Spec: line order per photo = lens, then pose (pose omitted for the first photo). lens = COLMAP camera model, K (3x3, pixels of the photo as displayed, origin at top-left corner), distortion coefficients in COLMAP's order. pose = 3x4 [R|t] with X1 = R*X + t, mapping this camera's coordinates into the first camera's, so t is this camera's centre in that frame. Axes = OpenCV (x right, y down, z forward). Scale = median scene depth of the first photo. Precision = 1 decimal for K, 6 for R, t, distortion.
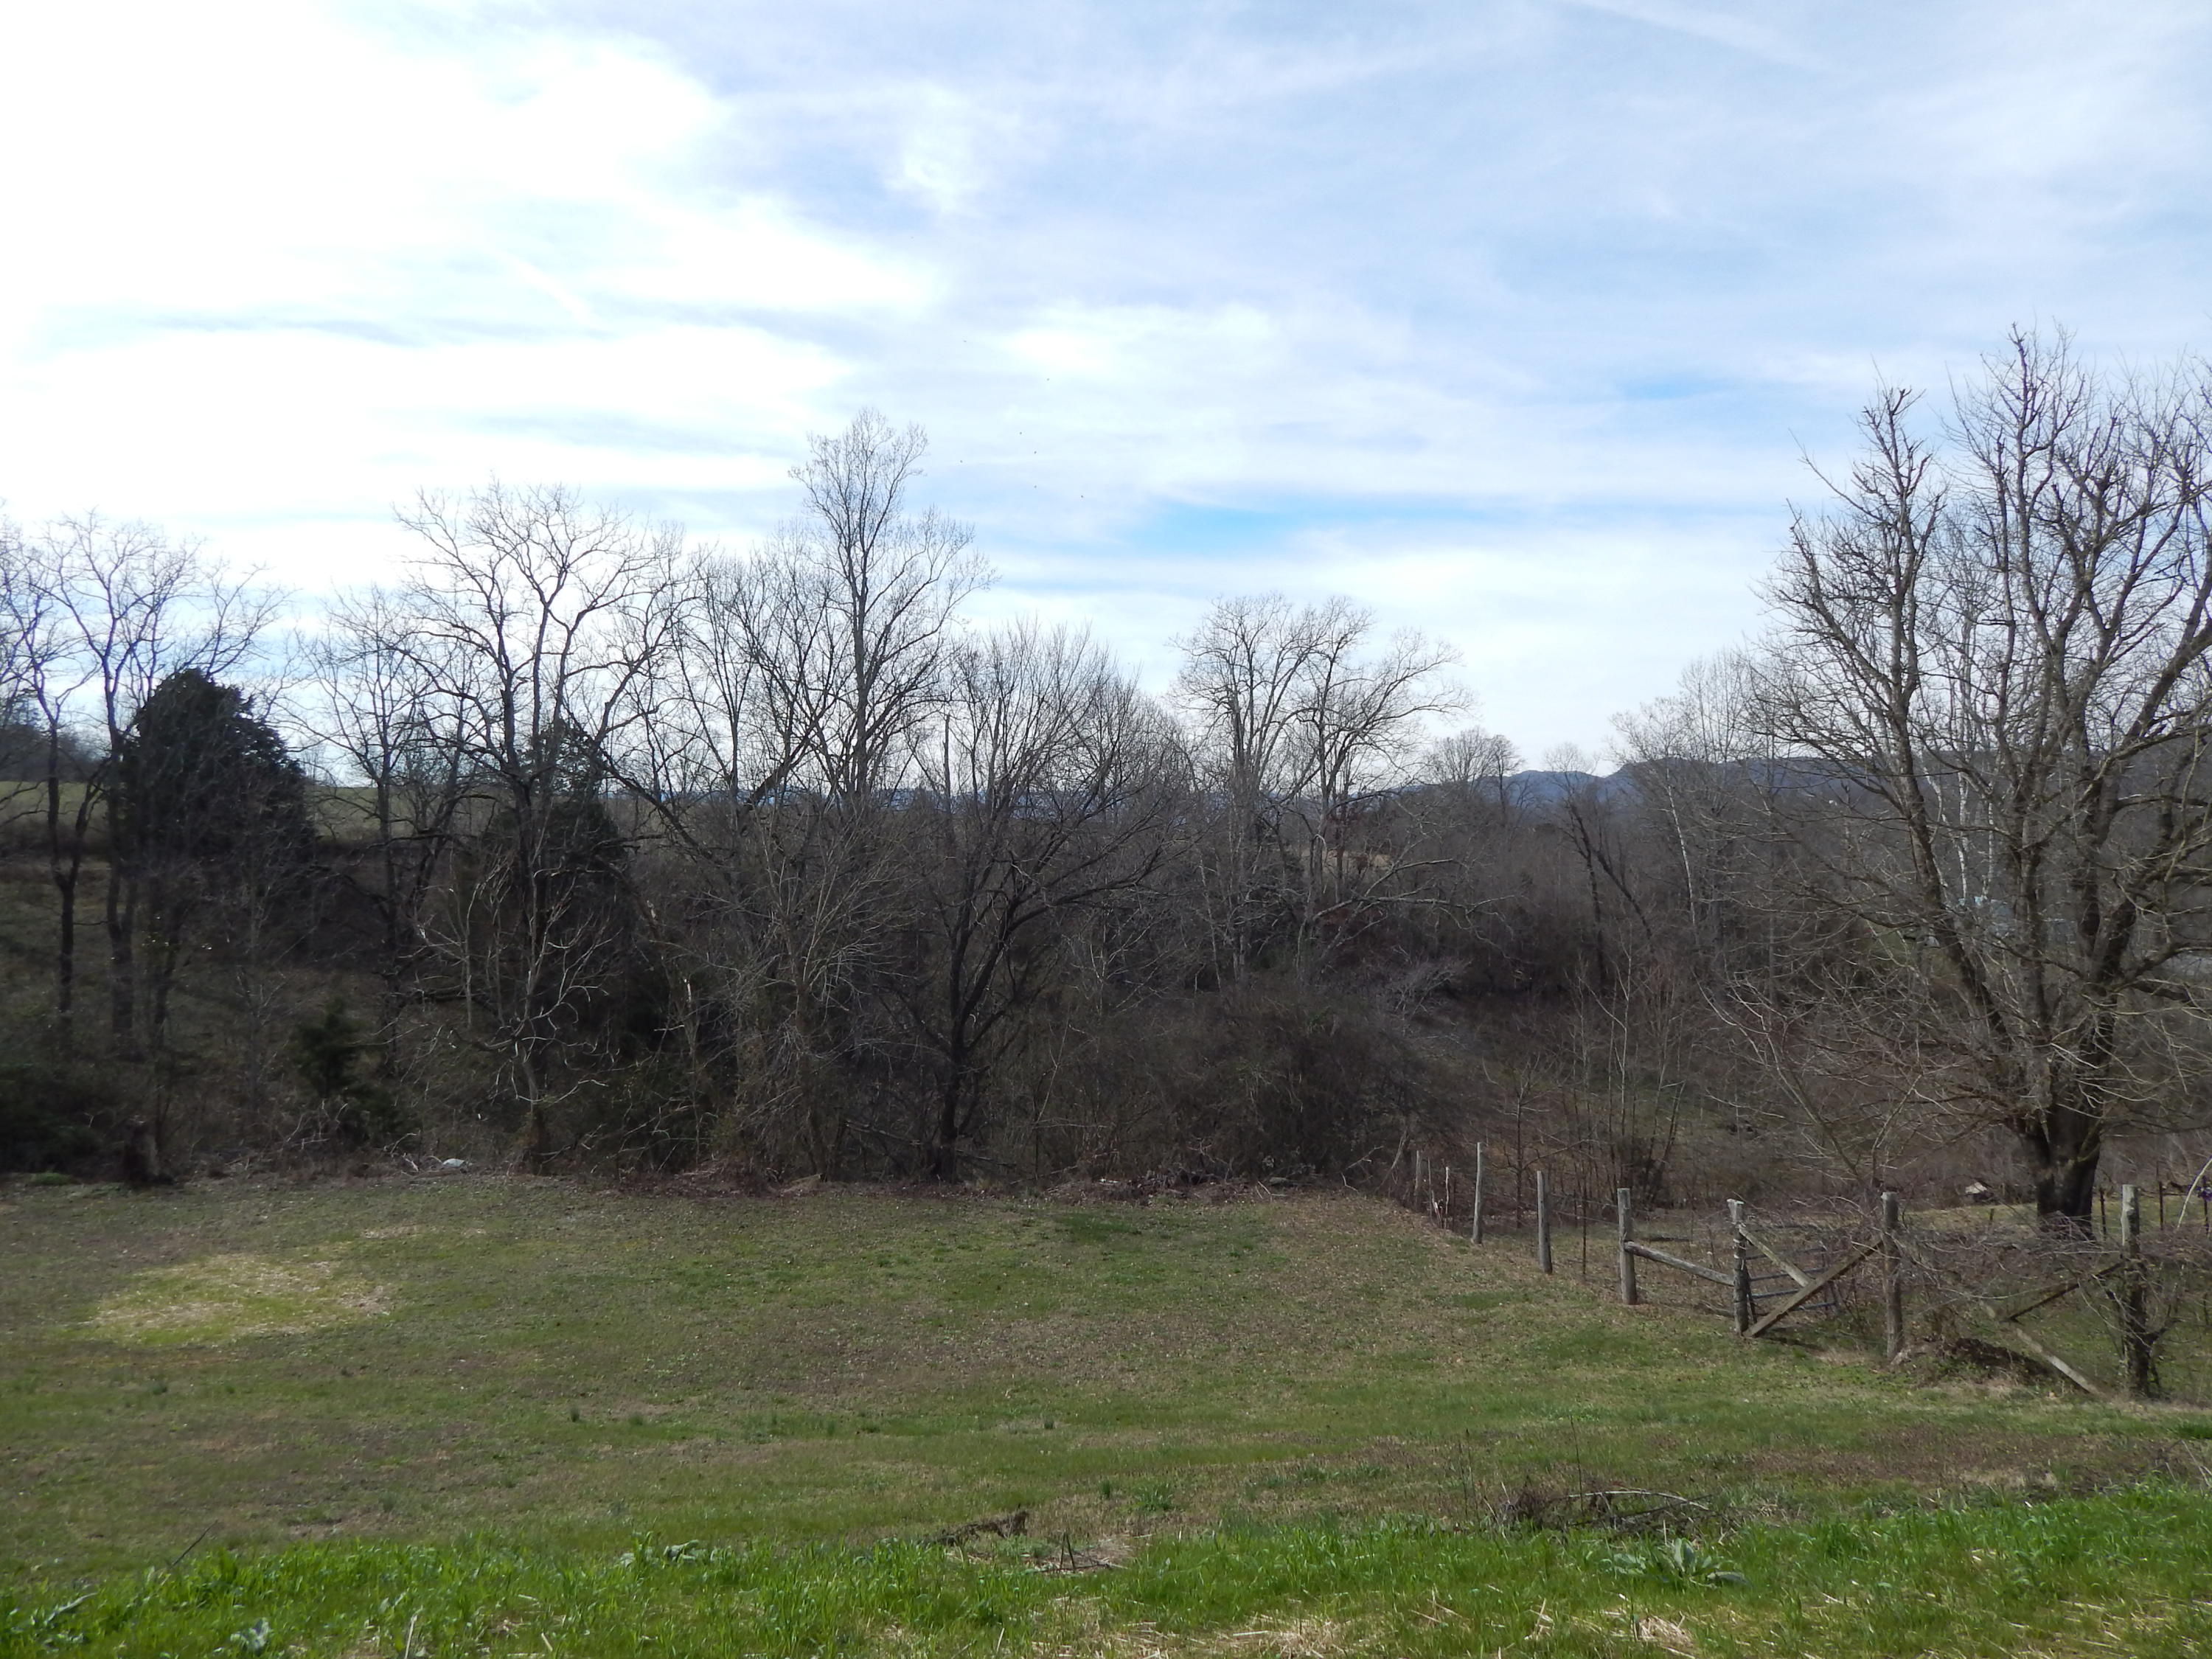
lens RADIAL K [[1448.8, 0, 1110.0], [0, 1448.8, 818.8], [0, 0, 1]] dist [0.002101, -0.003580]
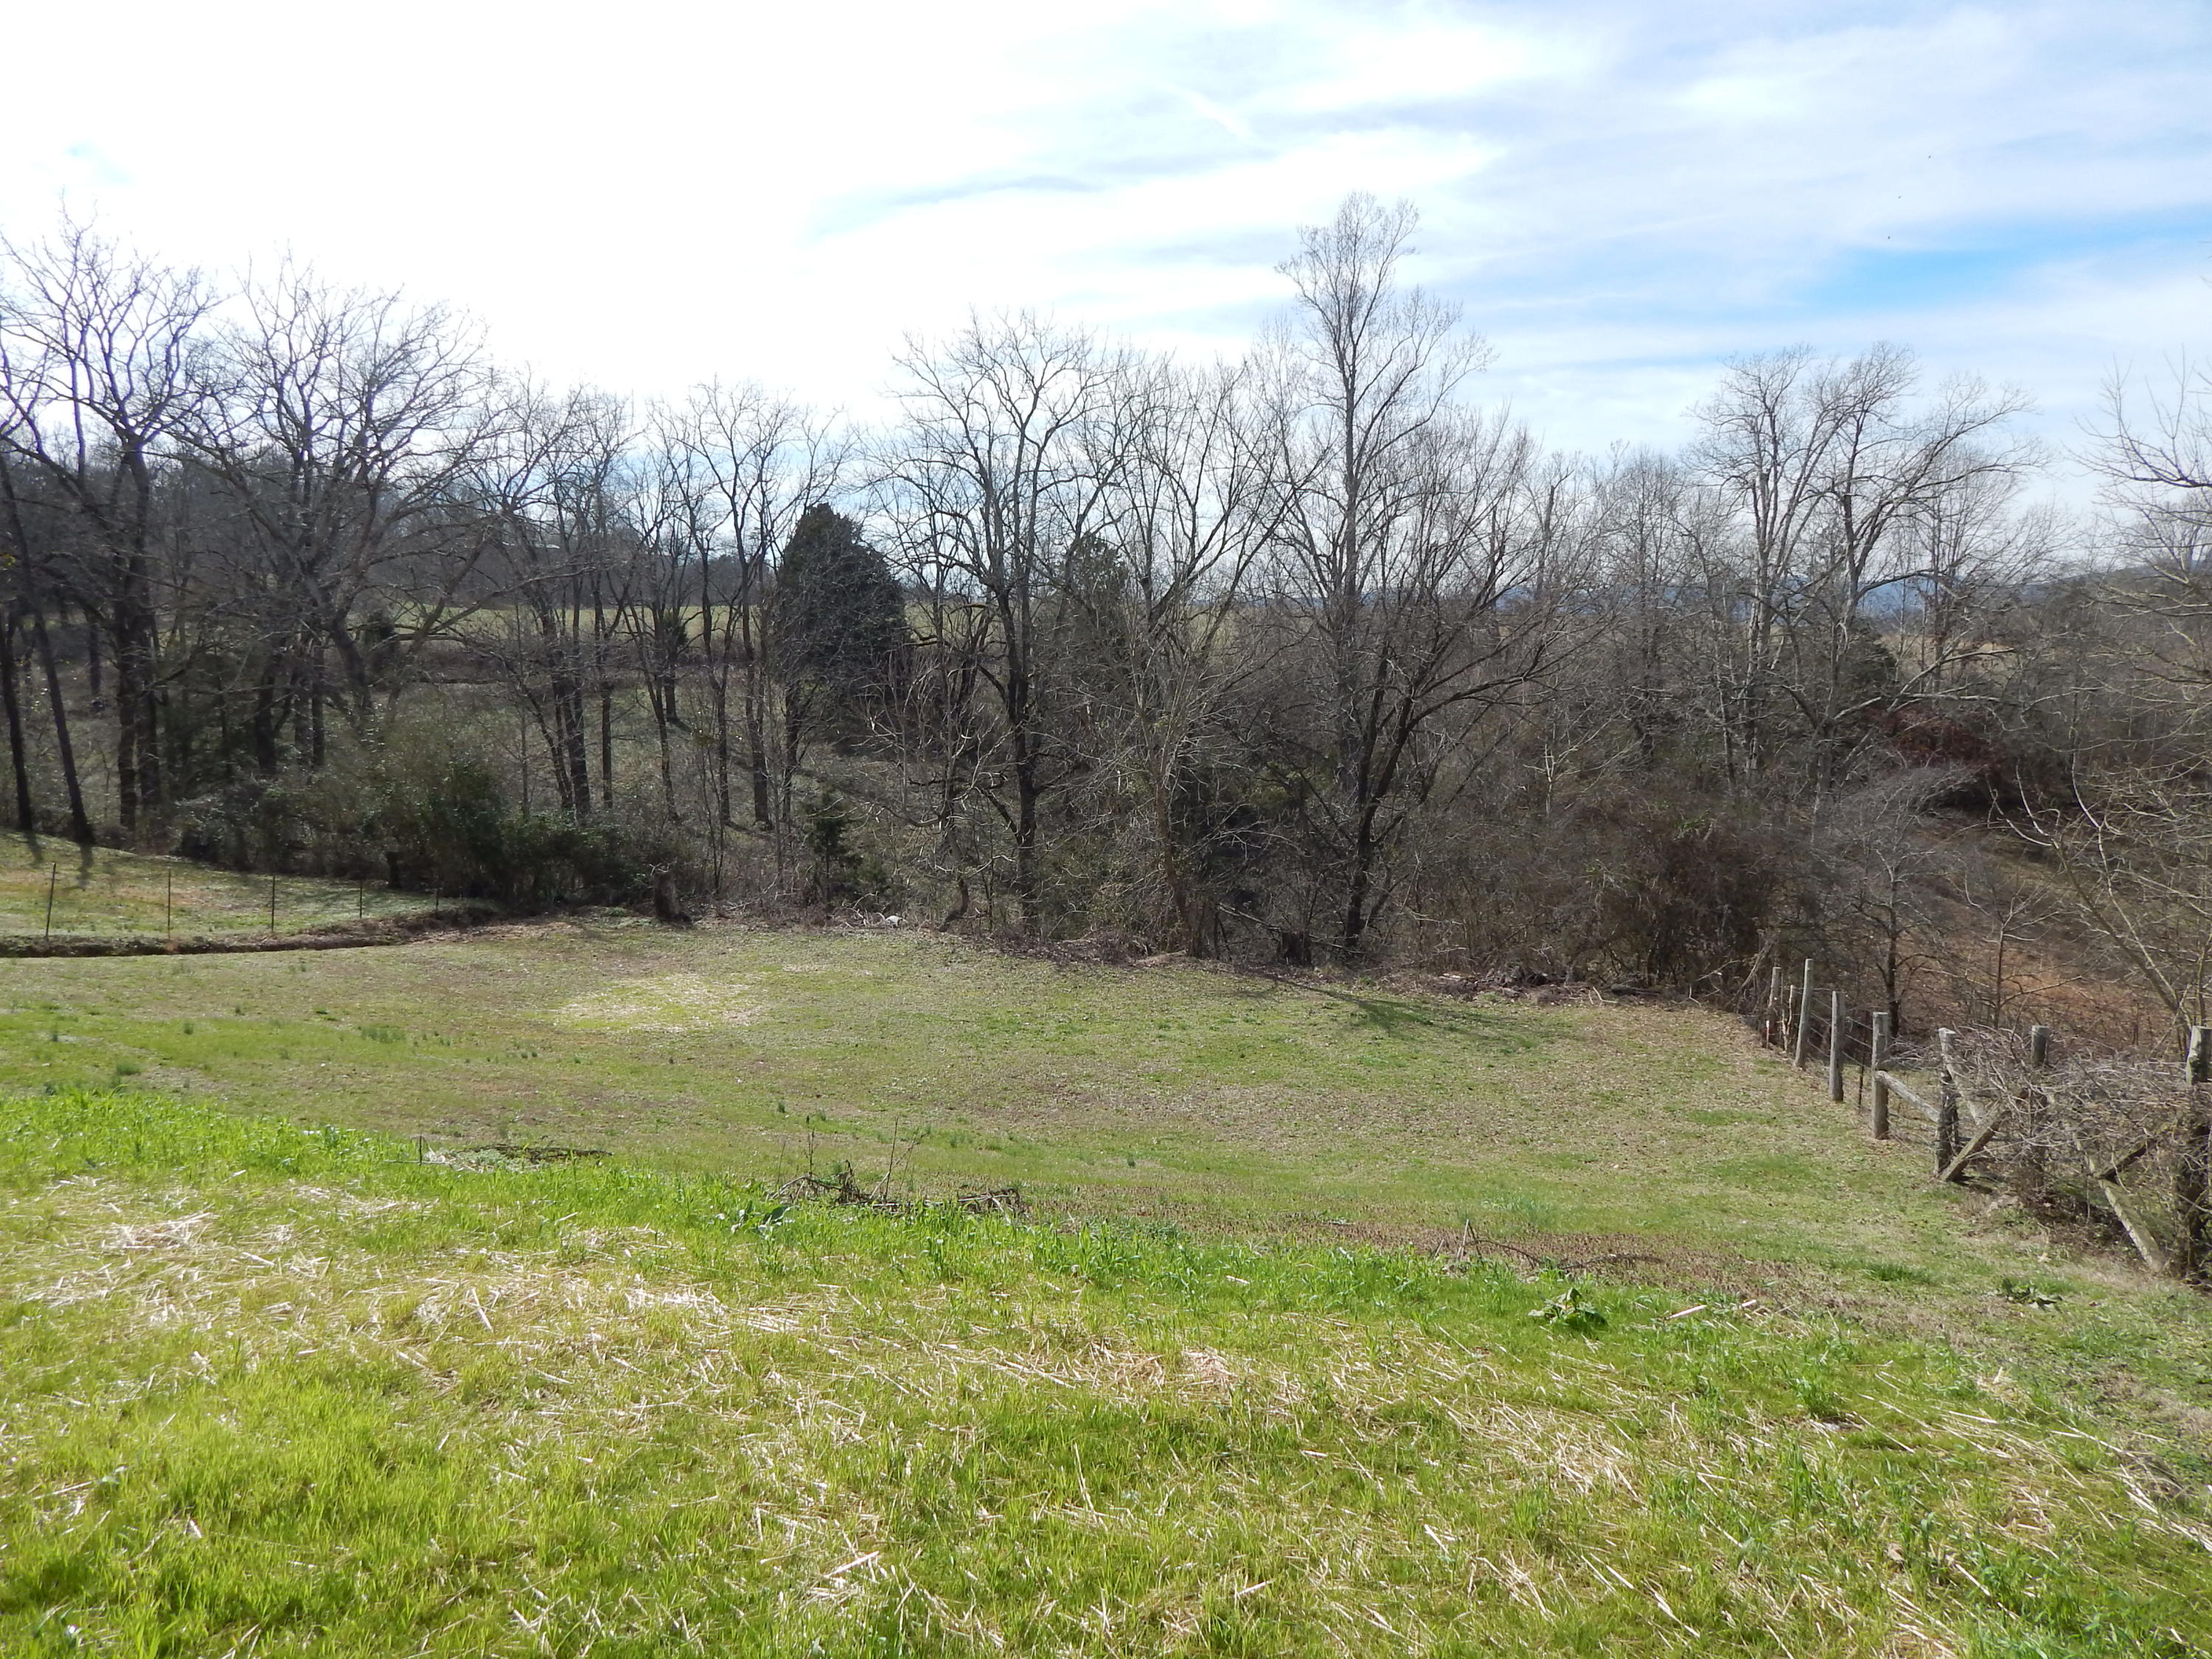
lens RADIAL K [[1448.8, 0, 1110.0], [0, 1448.8, 818.8], [0, 0, 1]] dist [0.002101, -0.003580]
pose [[0.913205, 0.030524, -0.406355, 0.222669], [0.024530, 0.991265, 0.129587, 0.008754], [0.406761, -0.128307, 0.904479, 0.016245]]
